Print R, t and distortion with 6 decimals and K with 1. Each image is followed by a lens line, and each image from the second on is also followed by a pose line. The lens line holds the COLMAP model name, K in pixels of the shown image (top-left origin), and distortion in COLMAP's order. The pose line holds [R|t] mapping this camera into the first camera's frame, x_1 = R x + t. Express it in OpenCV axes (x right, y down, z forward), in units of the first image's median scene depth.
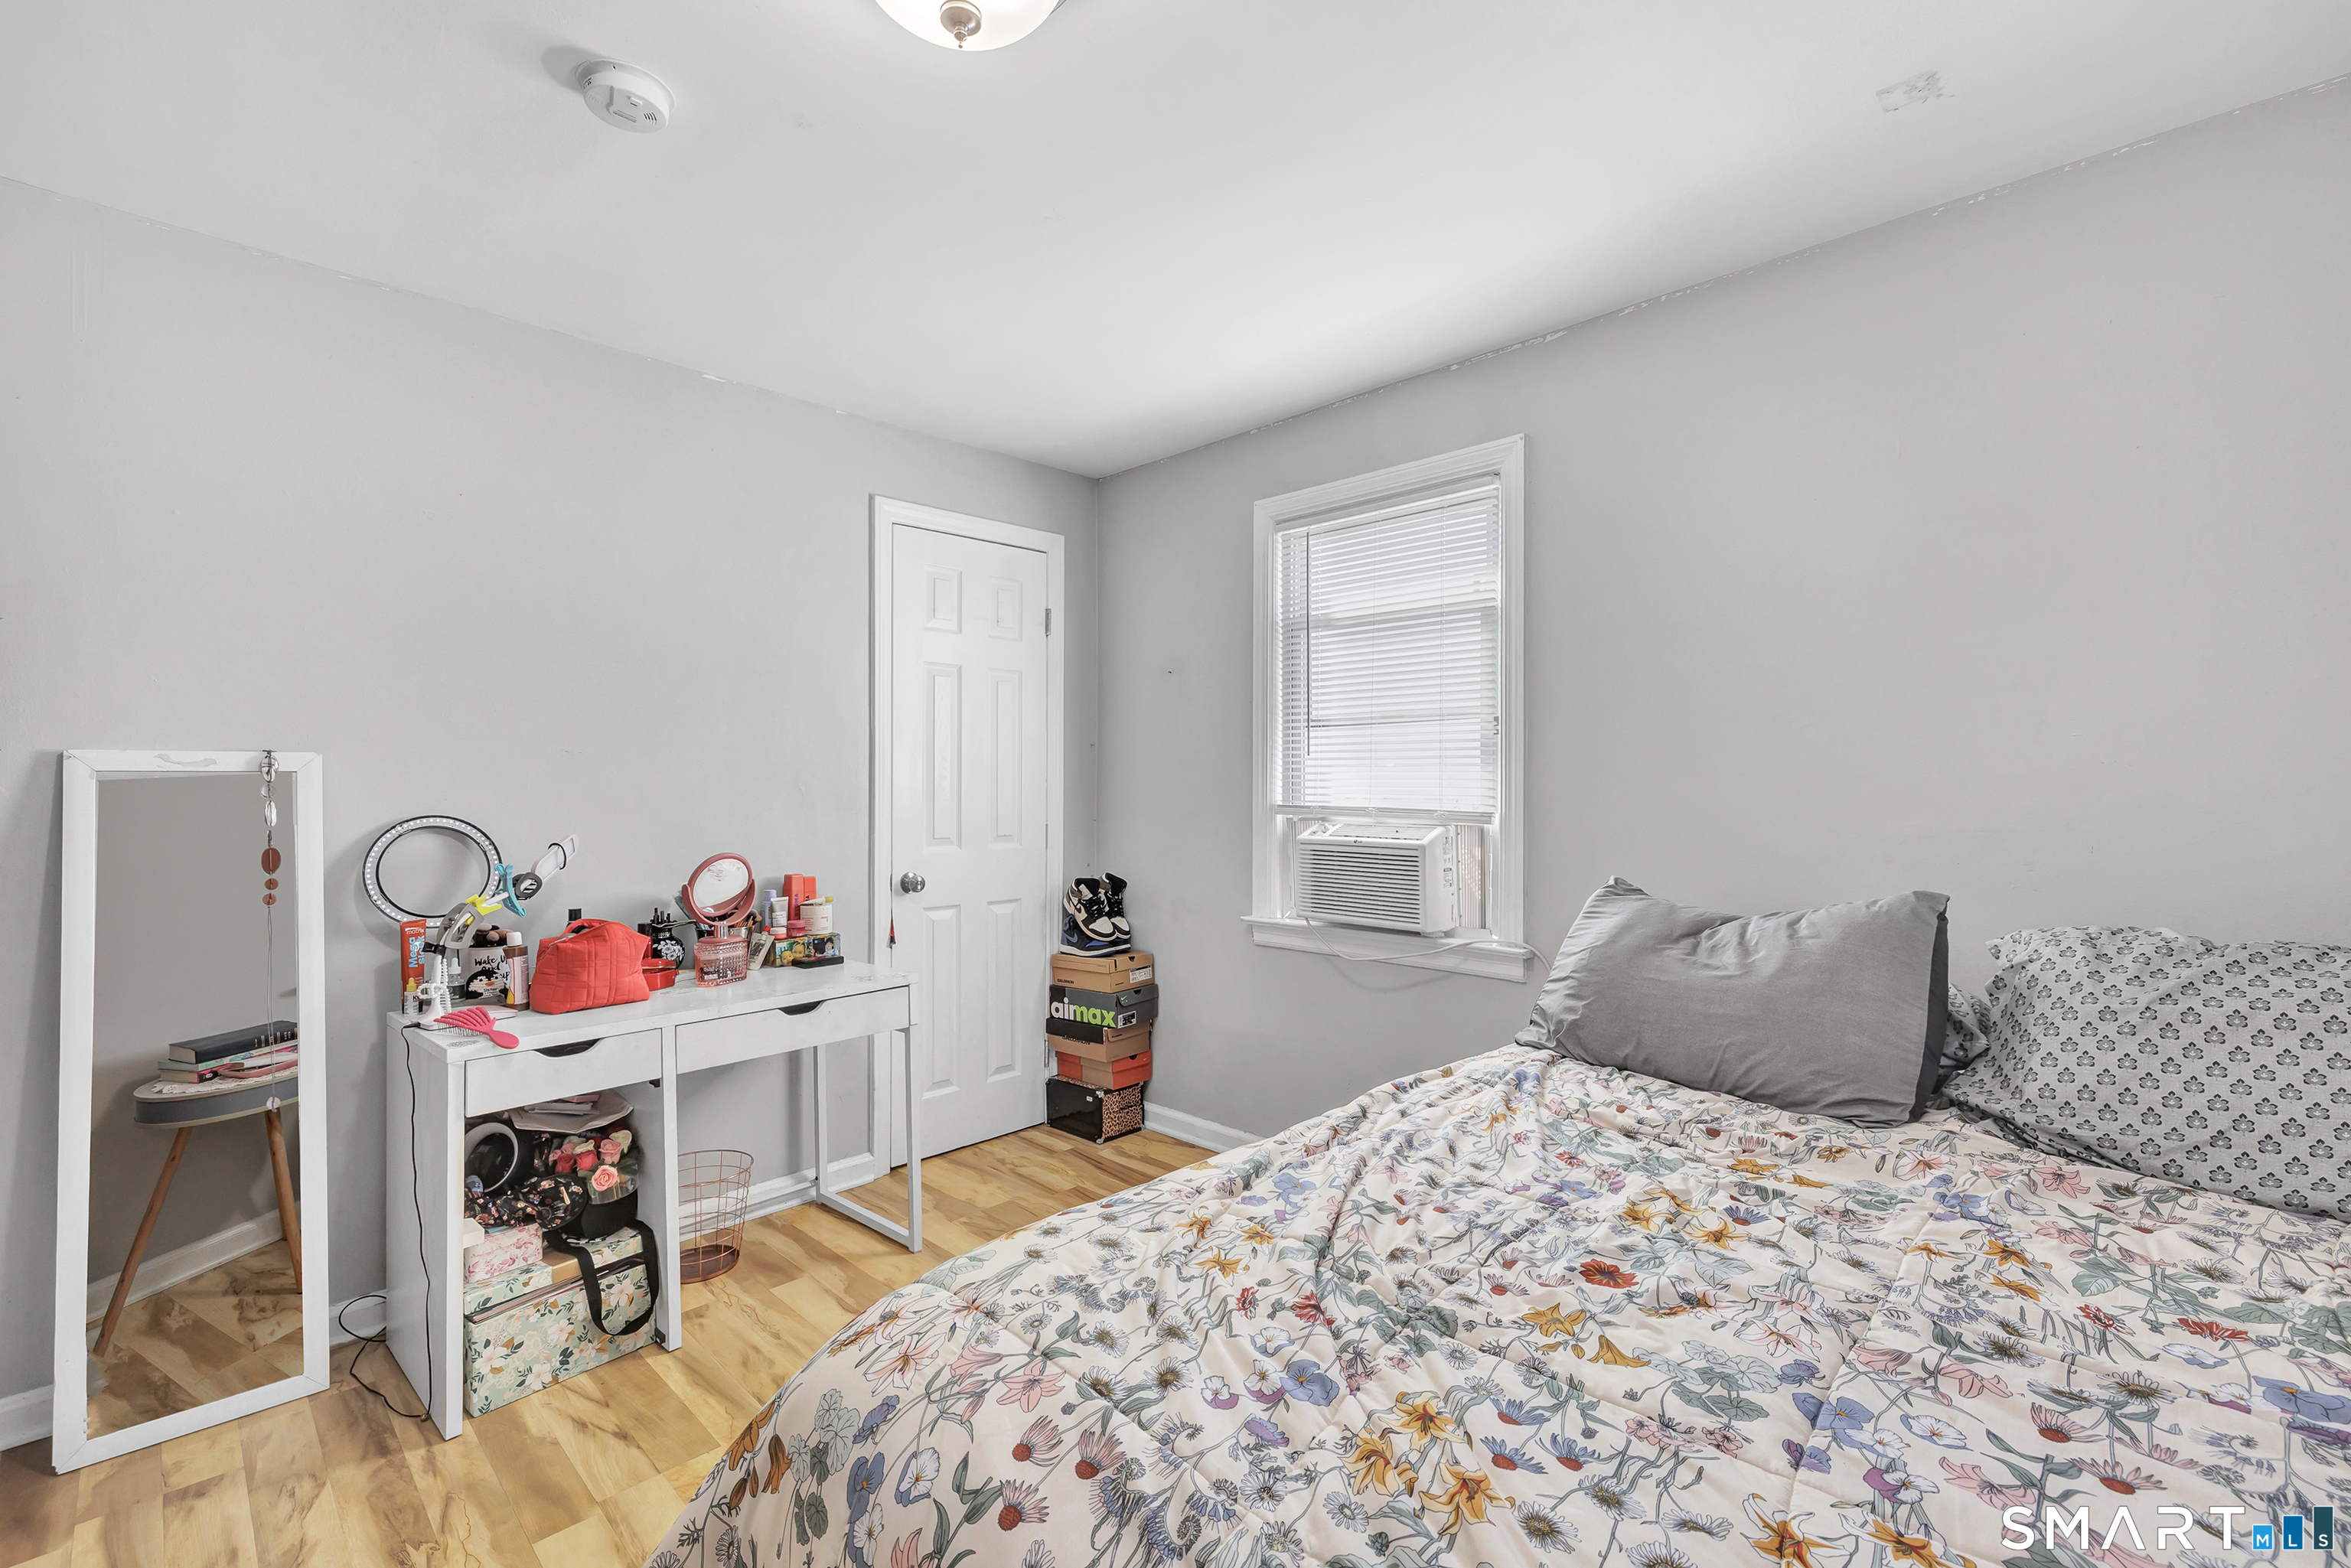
lens RADIAL K [[1031.4, 0, 1177.6], [0, 1031.4, 784.0], [0, 0, 1]] dist [-0.003684, -0.000017]
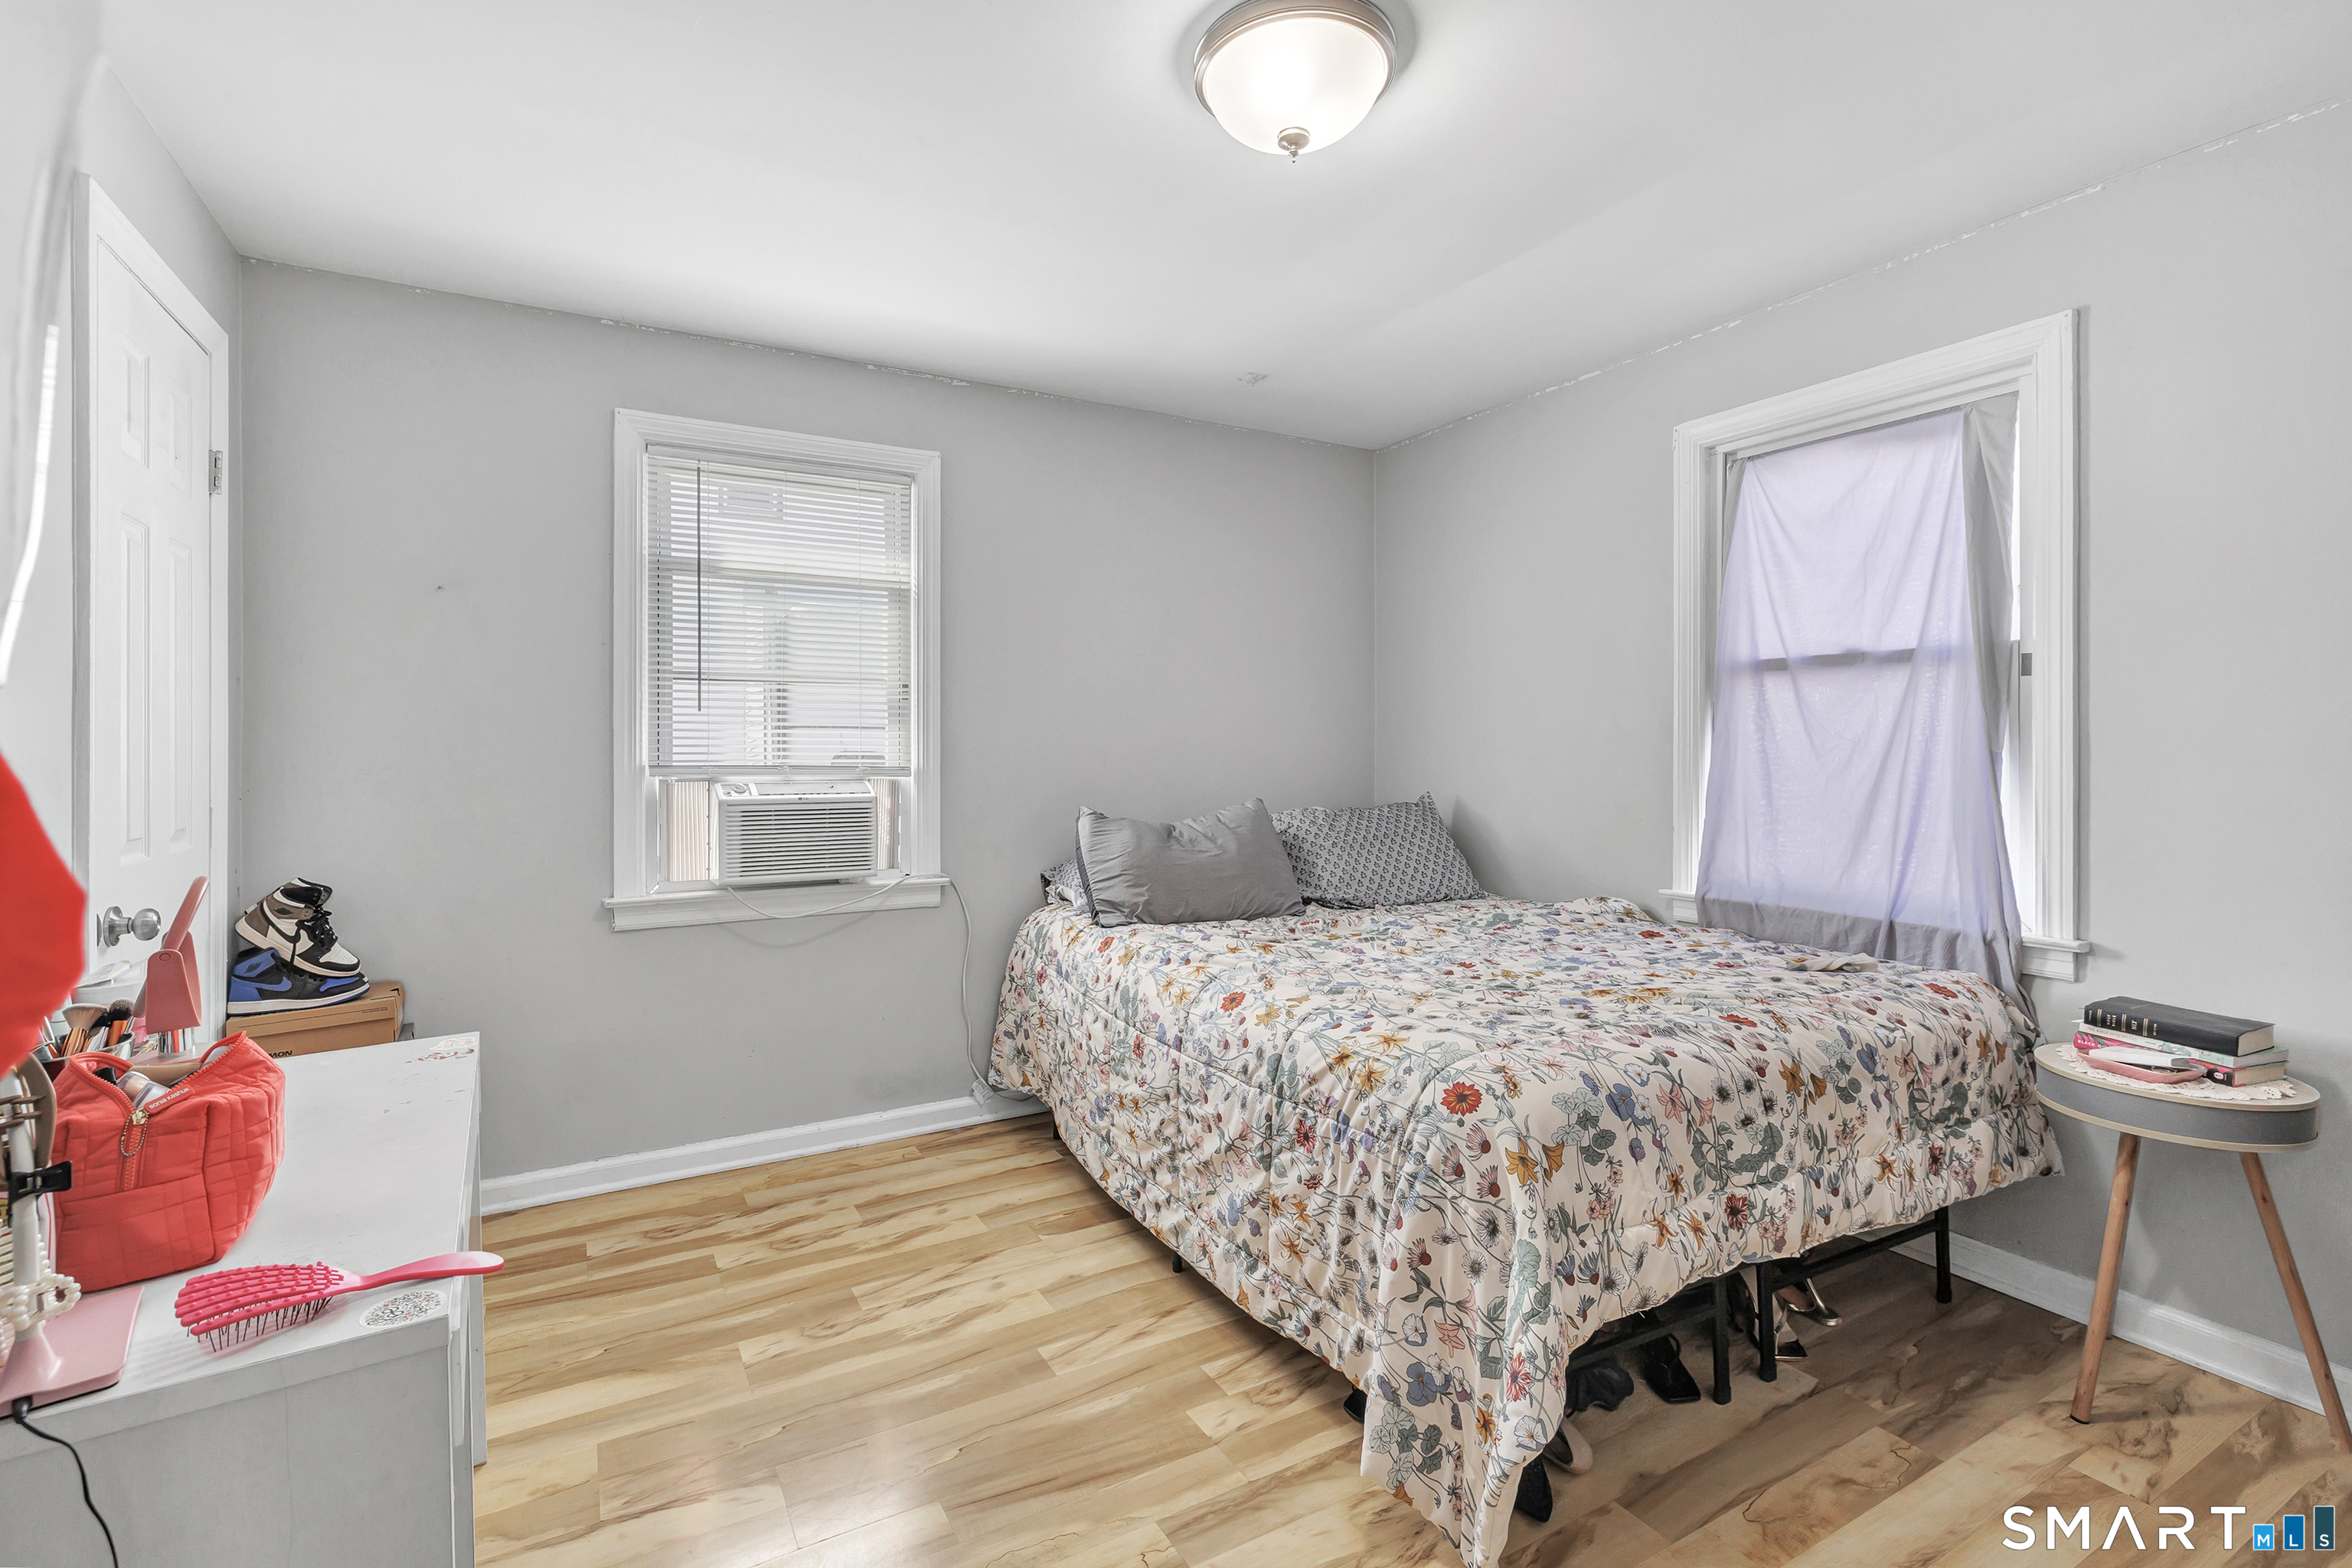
lens RADIAL K [[1031.9, 0, 1175.9], [0, 1031.9, 743.4], [0, 0, 1]] dist [-0.003684, -0.000017]
pose [[0.263761, -0.000224, 0.964588, -0.712482], [-0.001483, 0.999999, 0.000638, 0.000435], [-0.964587, -0.001599, 0.263760, 0.383254]]
